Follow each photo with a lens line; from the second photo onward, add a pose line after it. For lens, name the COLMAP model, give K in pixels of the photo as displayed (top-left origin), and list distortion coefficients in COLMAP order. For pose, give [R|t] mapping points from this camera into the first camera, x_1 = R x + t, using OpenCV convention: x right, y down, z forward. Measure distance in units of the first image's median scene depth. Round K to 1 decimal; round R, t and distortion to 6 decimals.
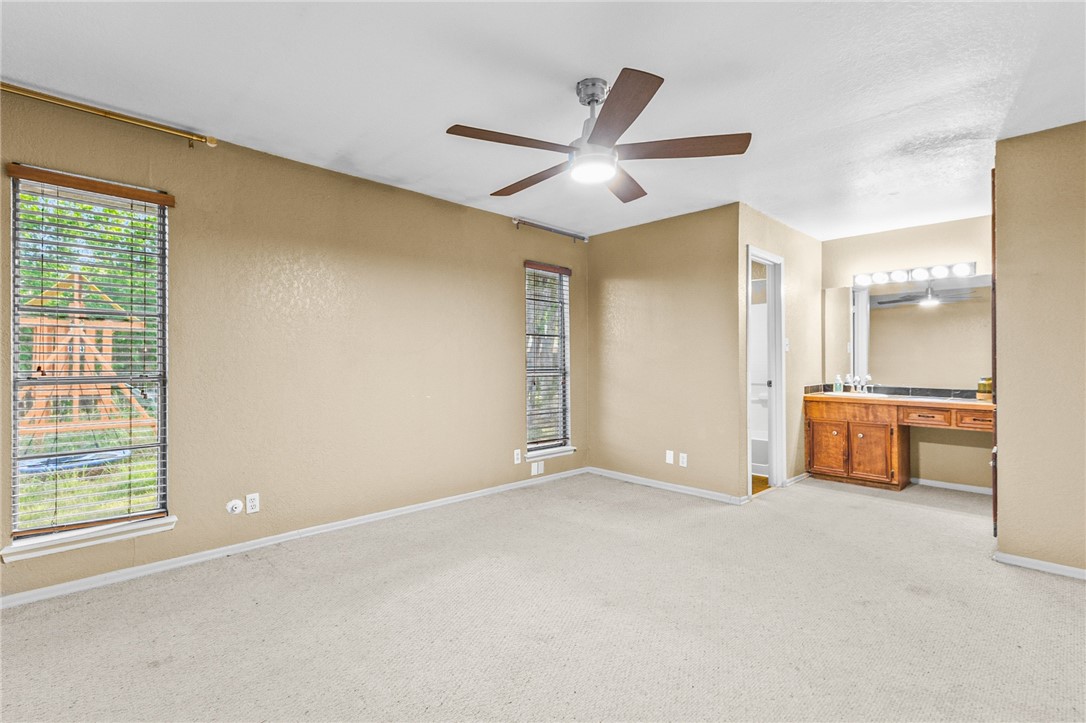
lens RADIAL K [[498.3, 0, 534.4], [0, 498.3, 358.7], [0, 0, 1]] dist [0.000988, 0.000290]
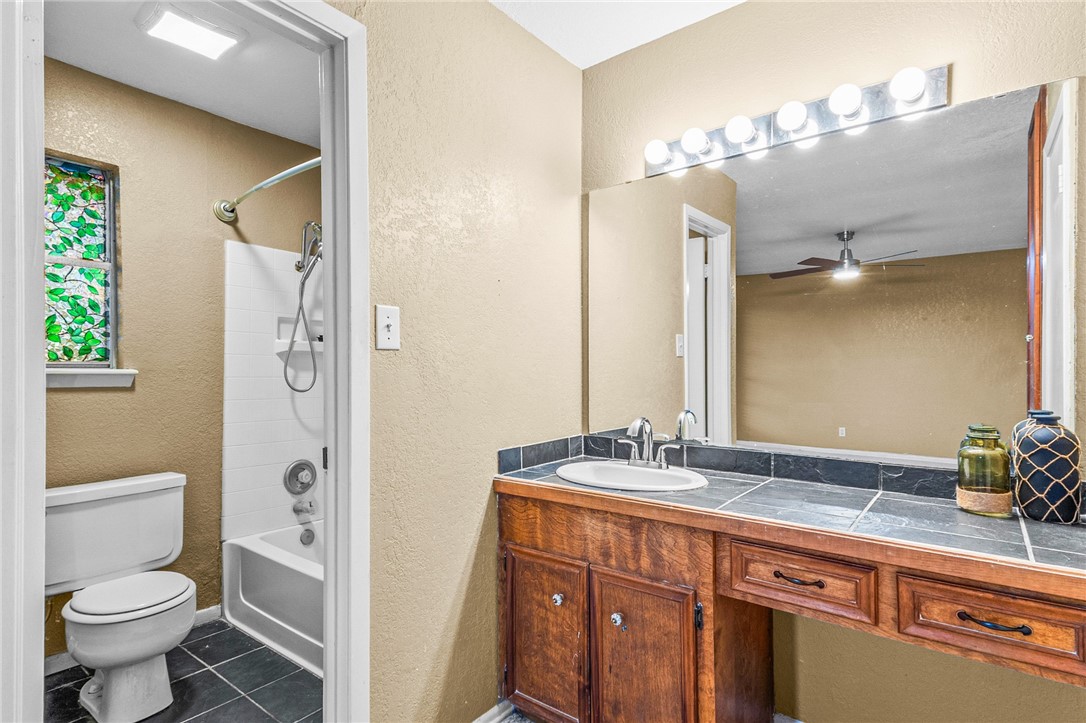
lens RADIAL K [[549.1, 0, 545.9], [0, 549.1, 367.7], [0, 0, 1]] dist [0.023369, -0.000289]
pose [[0.988223, -0.001806, 0.153010, 0.558465], [0.001521, 0.999997, 0.001979, -0.003678], [-0.153013, -0.001723, 0.988223, 0.666990]]
